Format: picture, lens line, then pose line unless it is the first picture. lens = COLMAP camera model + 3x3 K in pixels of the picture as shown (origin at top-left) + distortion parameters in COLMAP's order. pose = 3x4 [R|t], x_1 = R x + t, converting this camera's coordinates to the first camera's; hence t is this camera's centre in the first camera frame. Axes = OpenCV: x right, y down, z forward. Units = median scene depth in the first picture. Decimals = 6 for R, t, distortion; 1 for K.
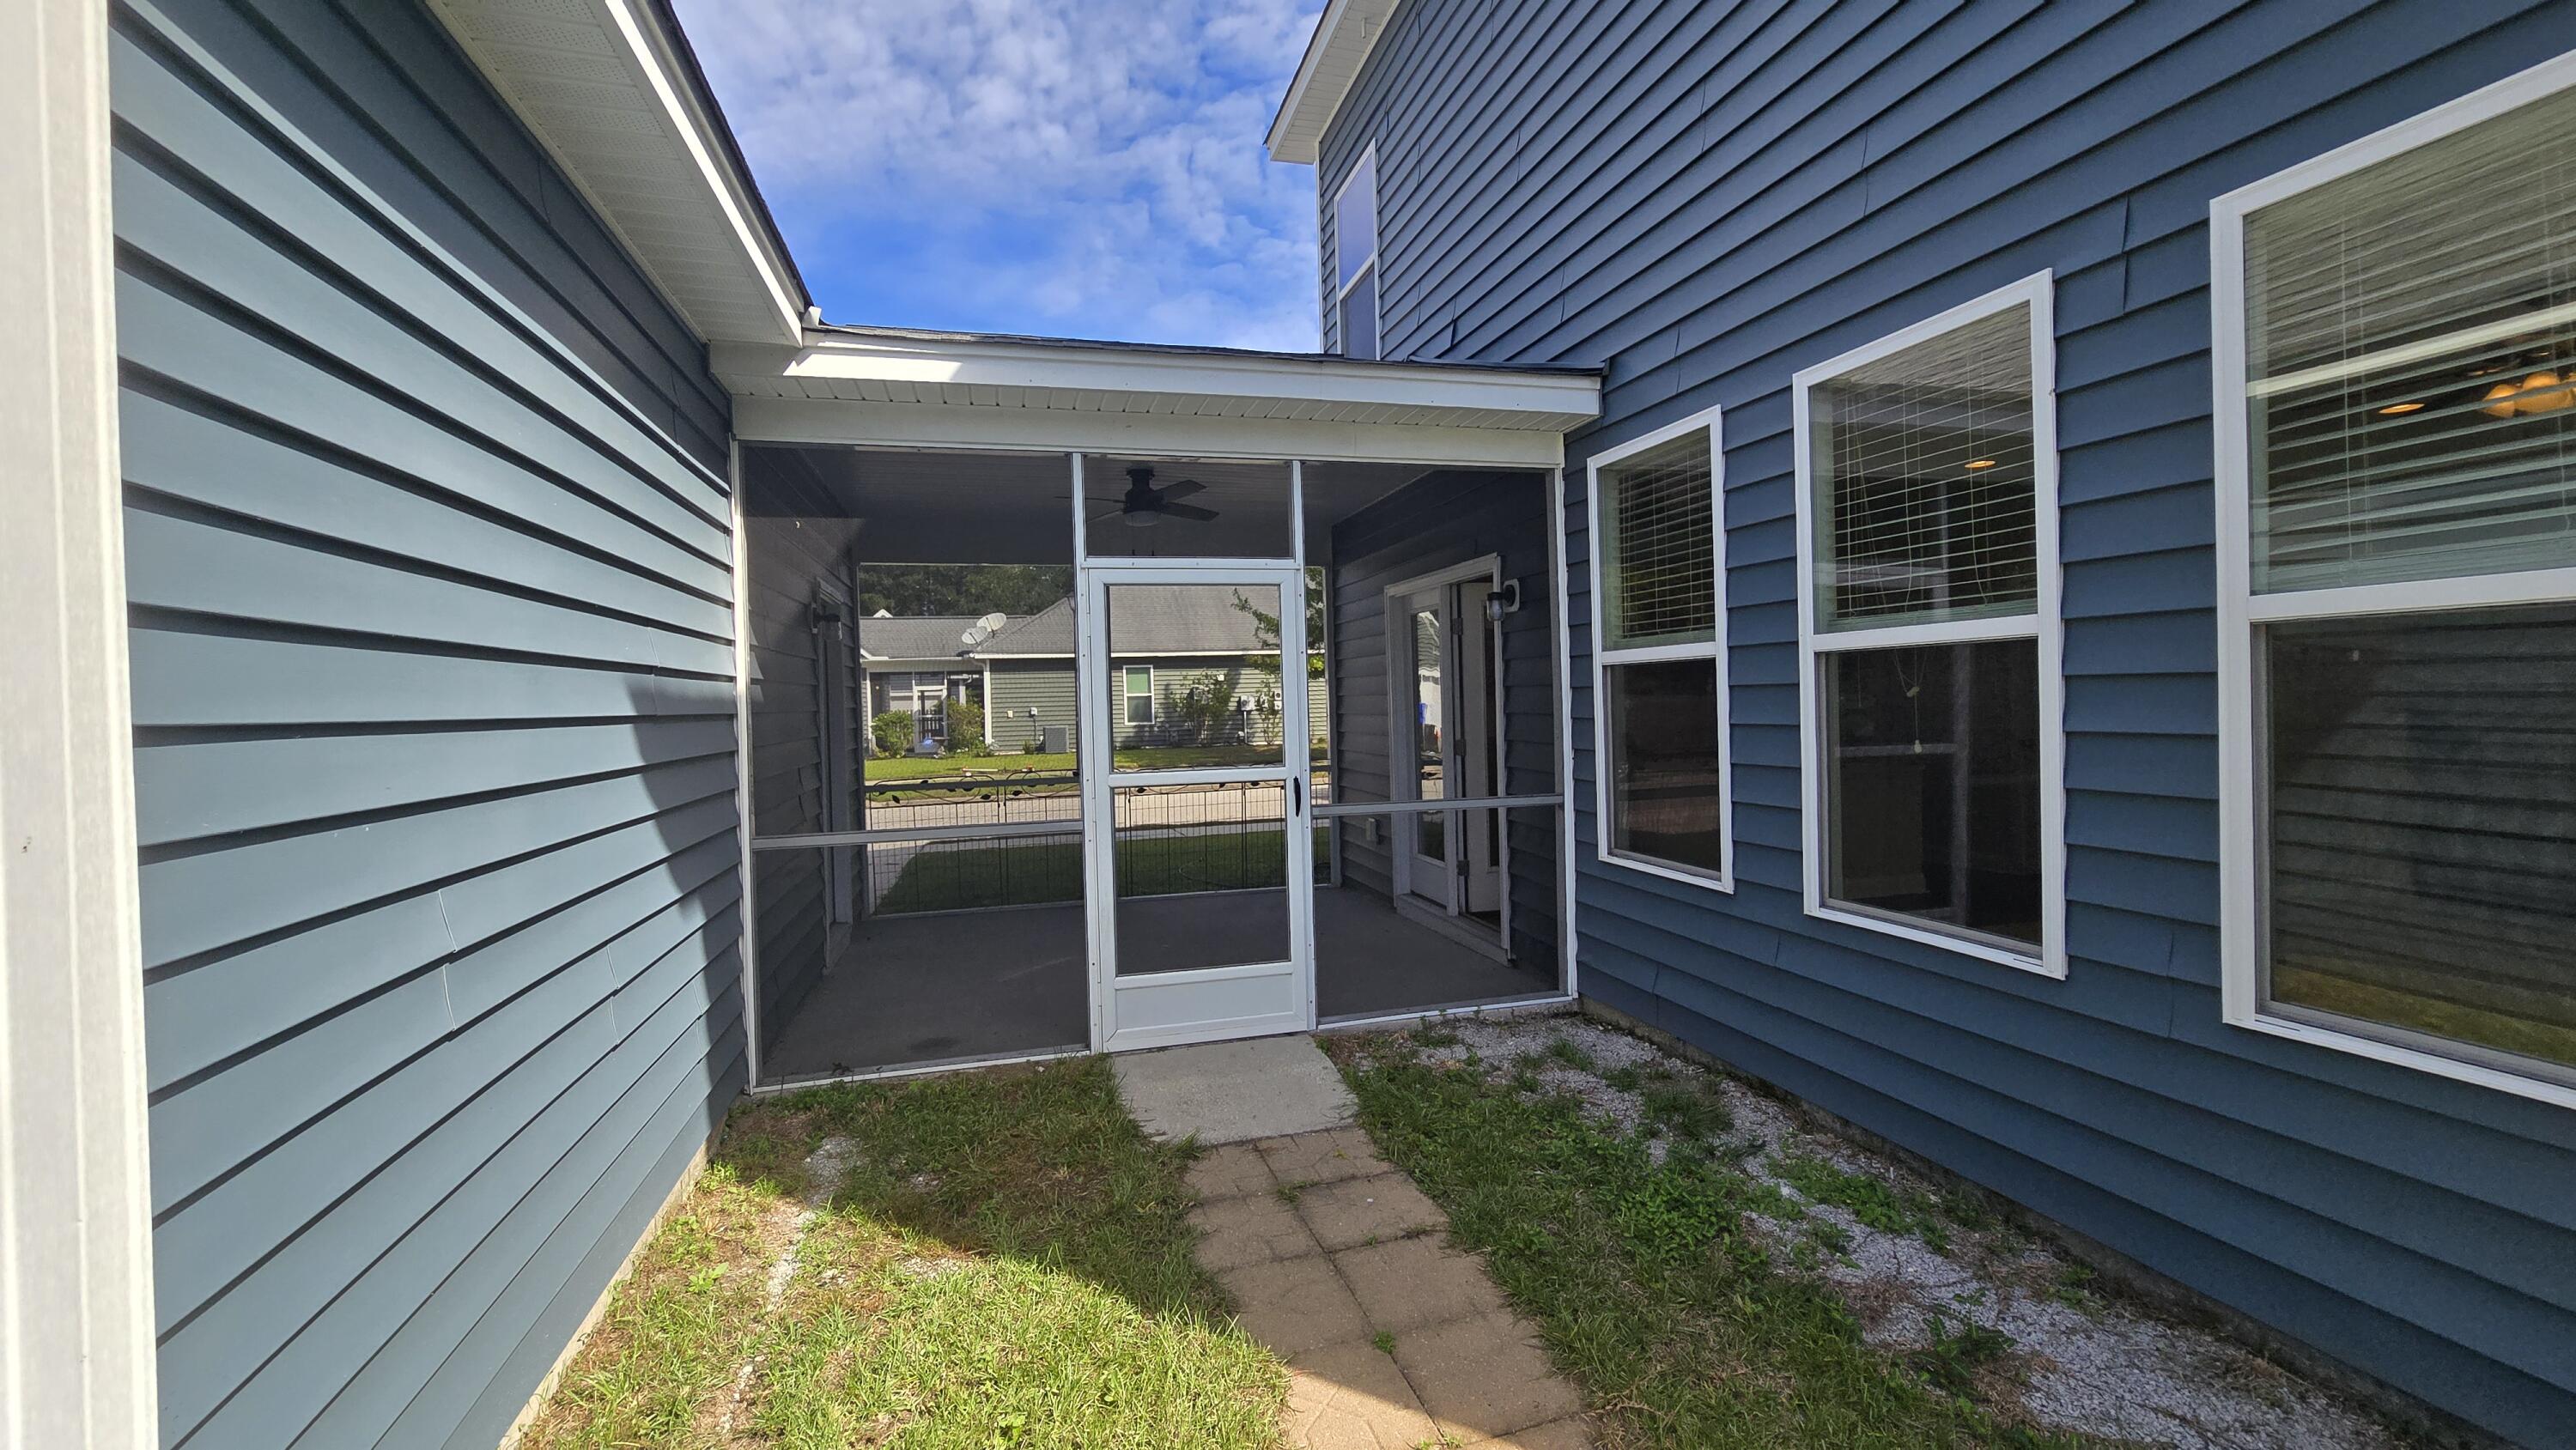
lens RADIAL K [[1052.6, 0, 1283.2], [0, 1052.6, 712.1], [0, 0, 1]] dist [-0.003238, -0.000333]
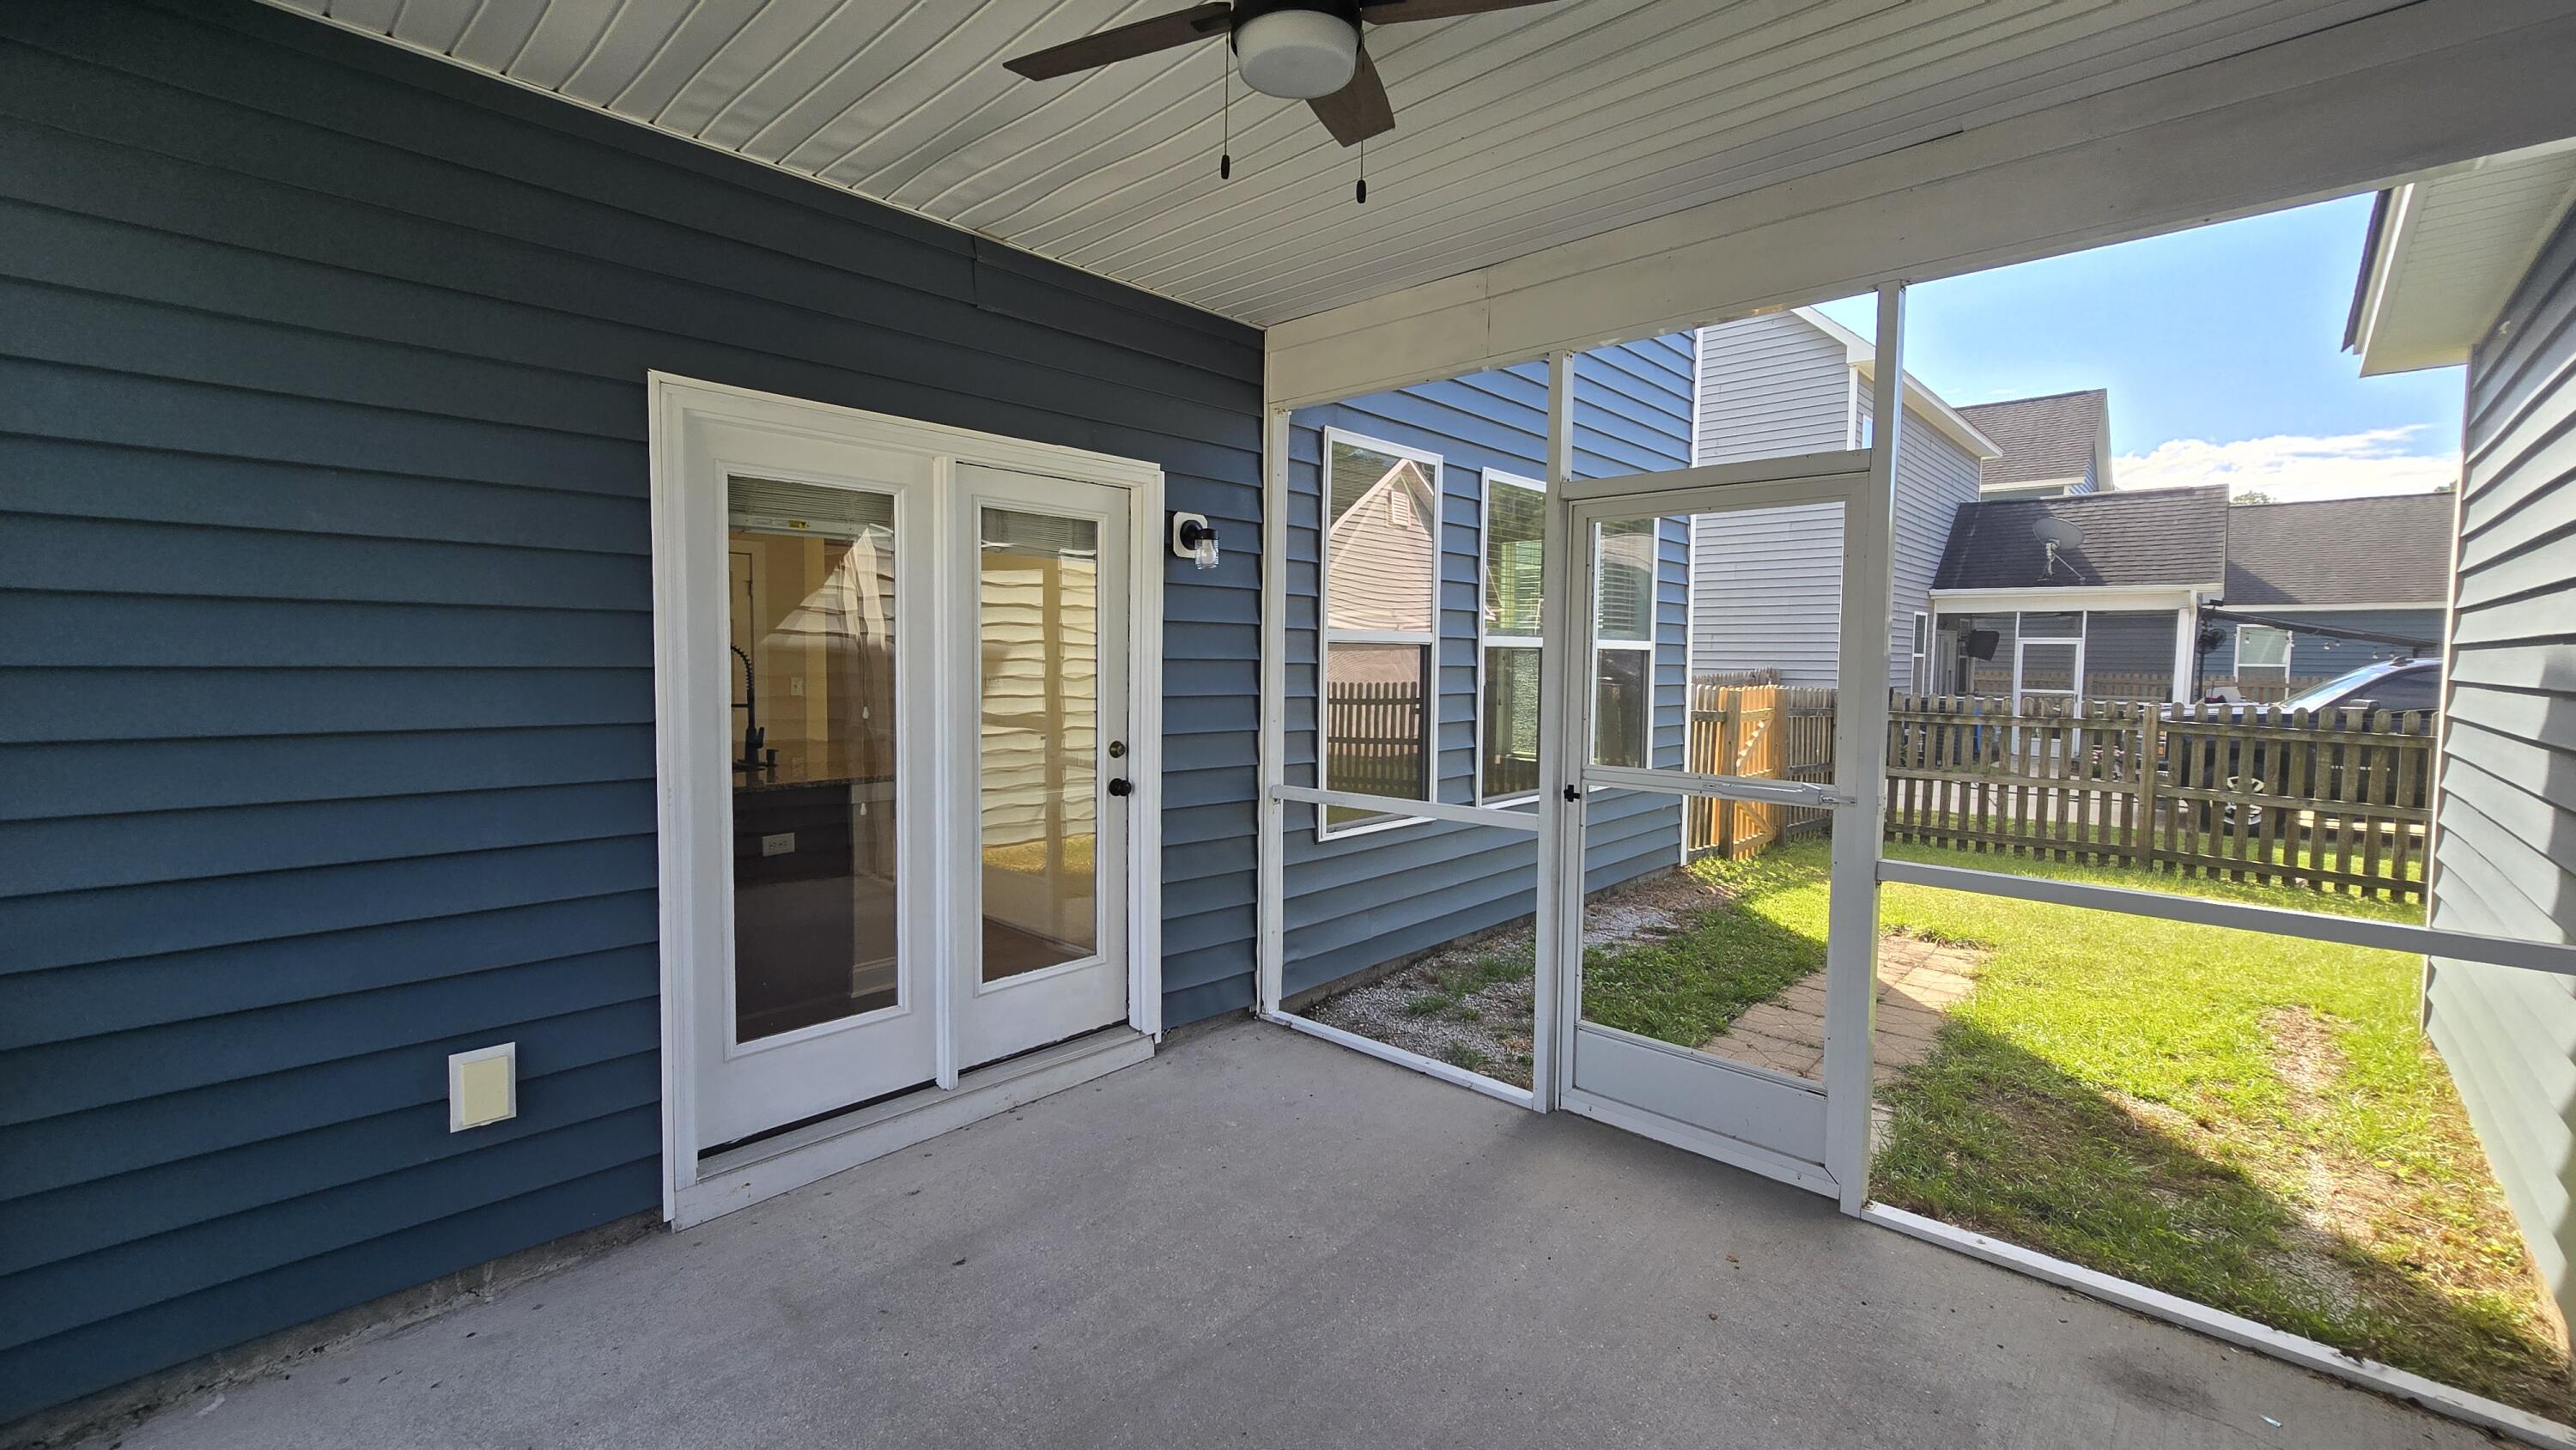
lens RADIAL K [[1052.6, 0, 1283.2], [0, 1052.6, 712.1], [0, 0, 1]] dist [-0.003238, -0.000333]
pose [[-0.528183, -0.032982, 0.848490, -0.723386], [0.007624, 0.999021, 0.043579, -0.031463], [-0.849096, 0.029486, -0.527414, 2.199387]]
